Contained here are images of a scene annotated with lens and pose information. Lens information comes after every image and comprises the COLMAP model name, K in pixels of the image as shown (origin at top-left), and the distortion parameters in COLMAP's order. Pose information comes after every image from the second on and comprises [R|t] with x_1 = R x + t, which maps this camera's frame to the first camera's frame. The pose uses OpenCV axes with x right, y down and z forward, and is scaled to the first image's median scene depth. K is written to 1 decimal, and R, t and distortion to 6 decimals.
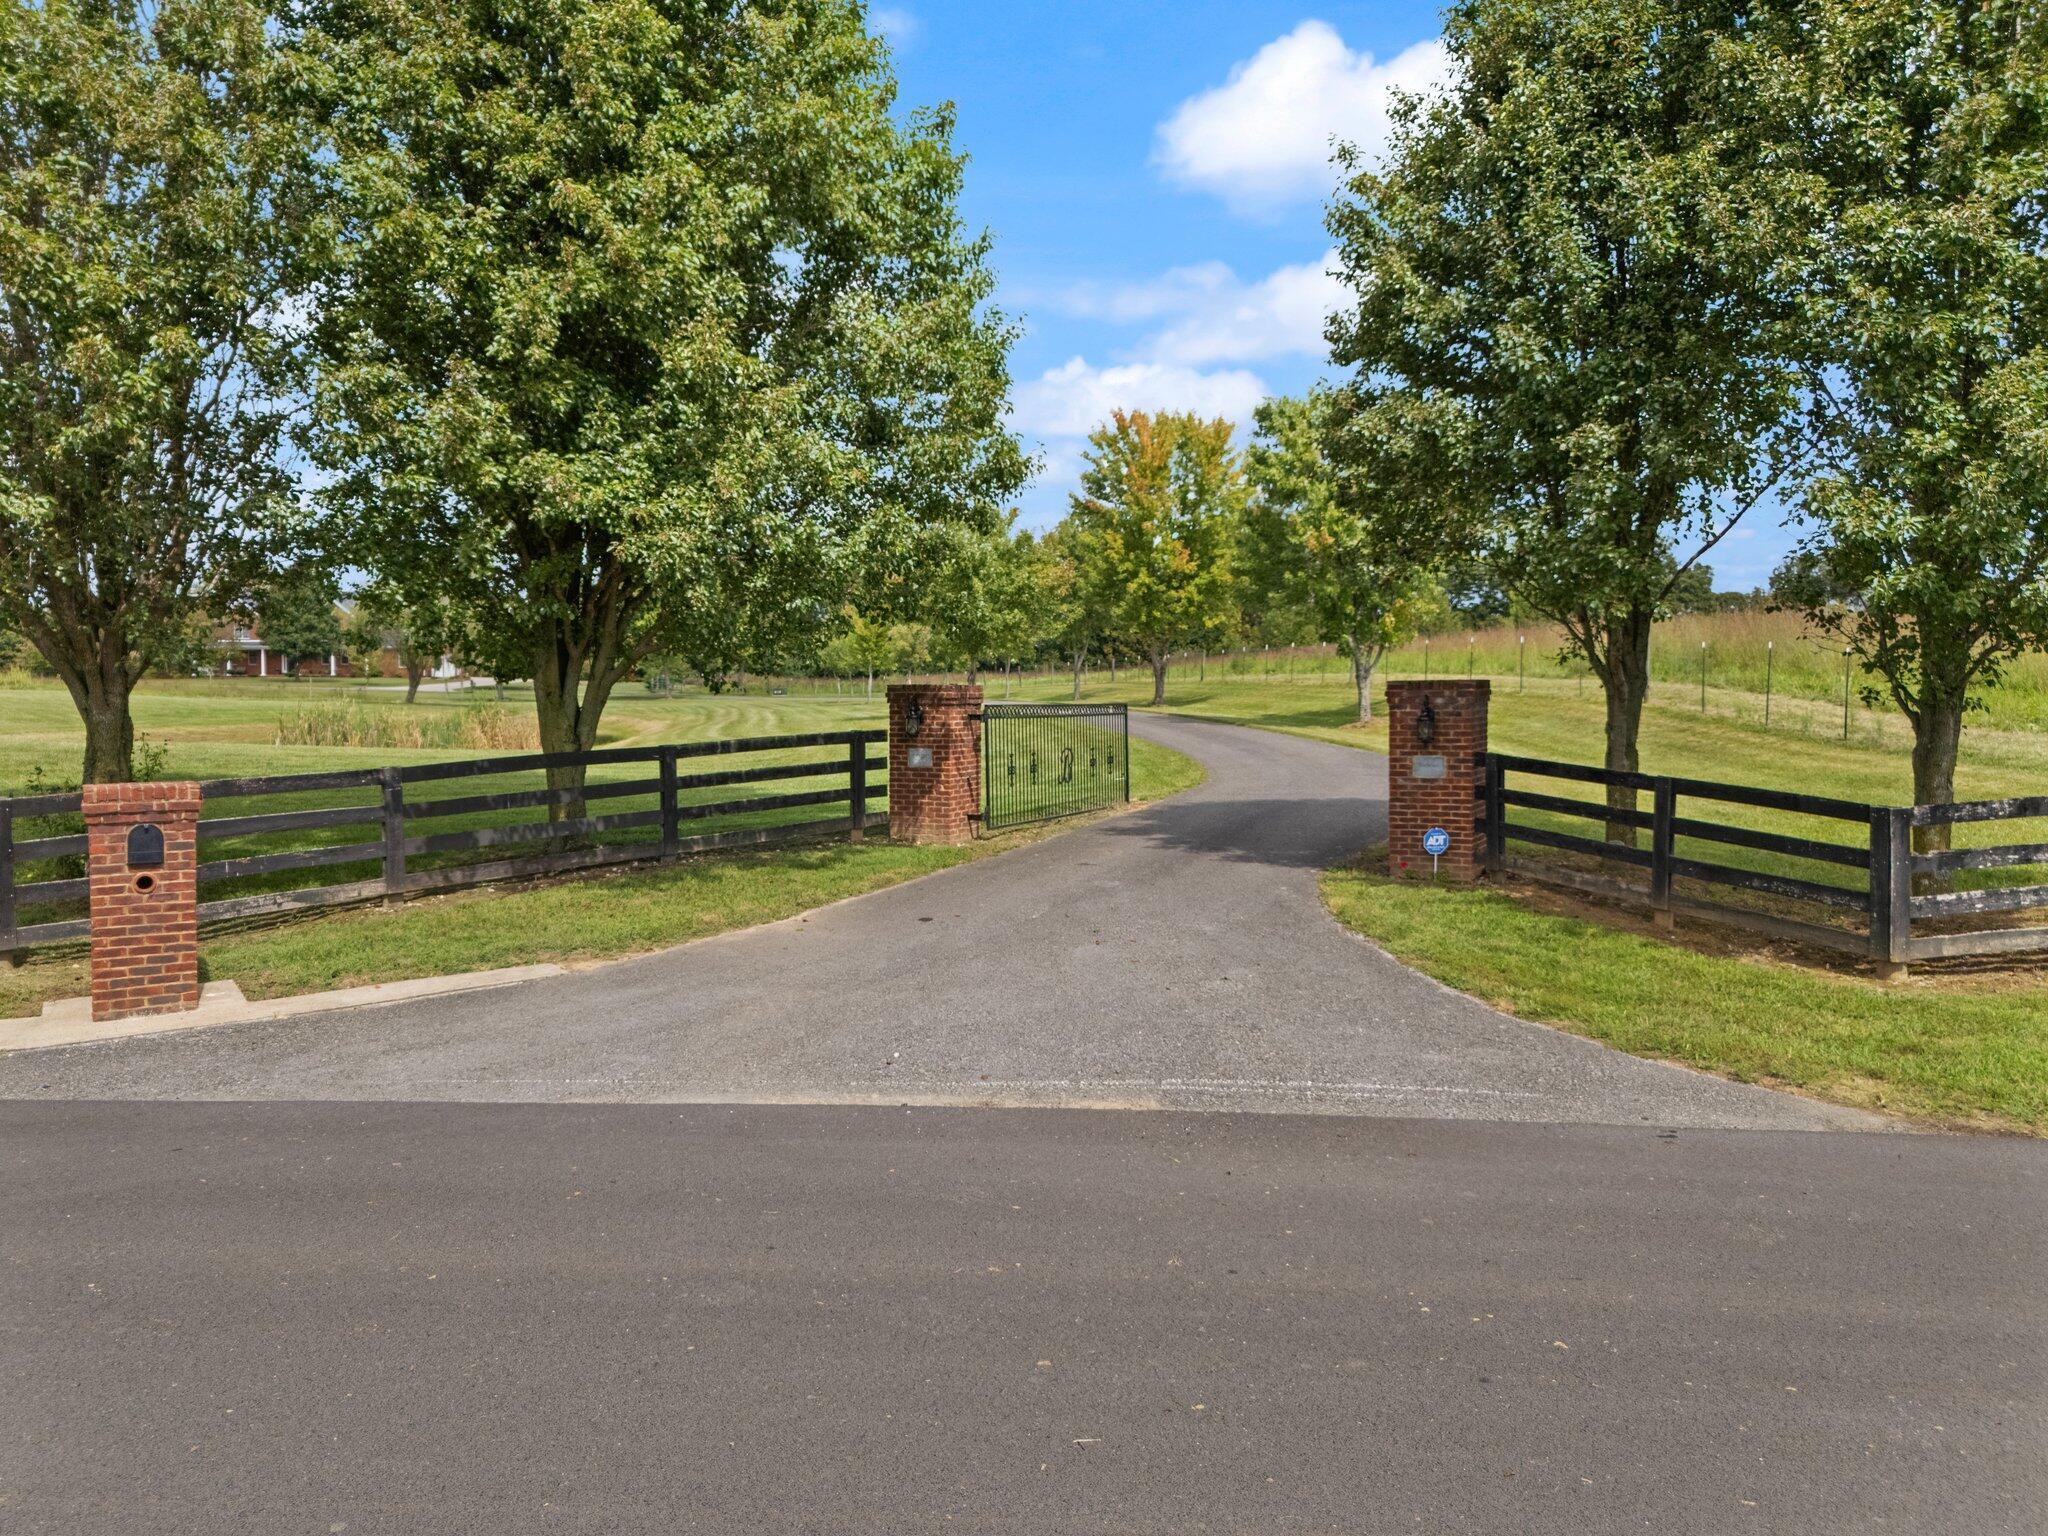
lens RADIAL K [[1524.8, 0, 1024.0], [0, 1524.8, 768.0], [0, 0, 1]] dist [0.050634, -0.028323]
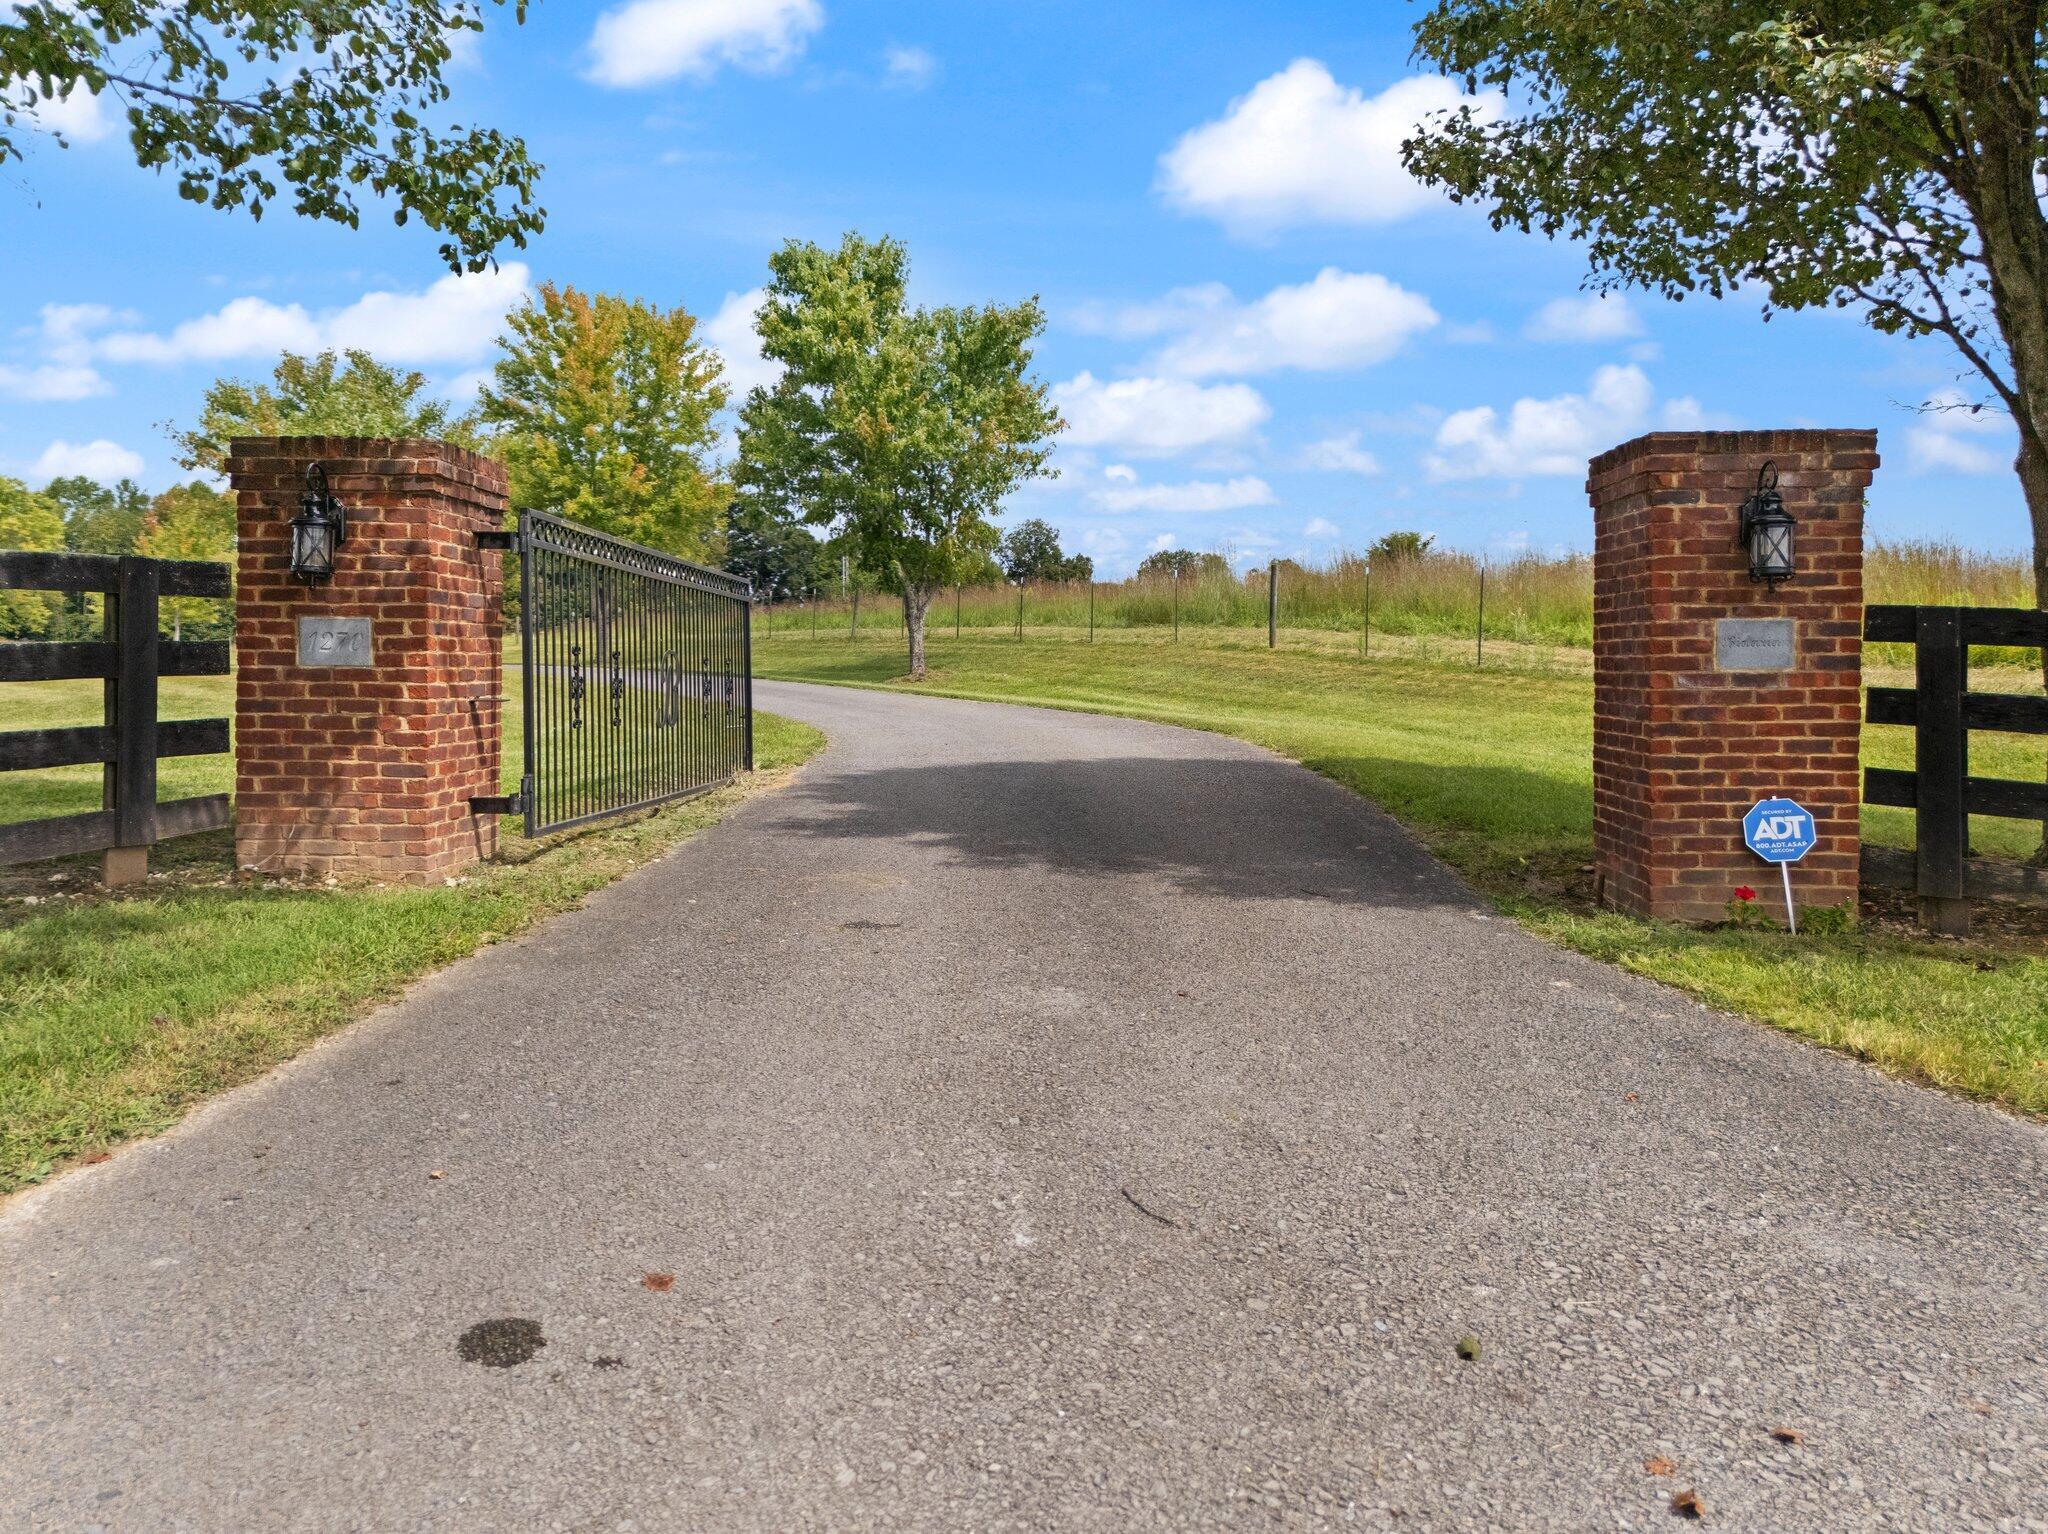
lens RADIAL K [[1510.2, 0, 1023.3], [0, 1510.2, 685.0], [0, 0, 1]] dist [0.012658, 0.000329]
pose [[0.917350, 0.006020, 0.398037, -0.030255], [0.013475, 0.998843, -0.046162, 0.010828], [-0.397855, 0.047710, 0.916207, 0.301313]]
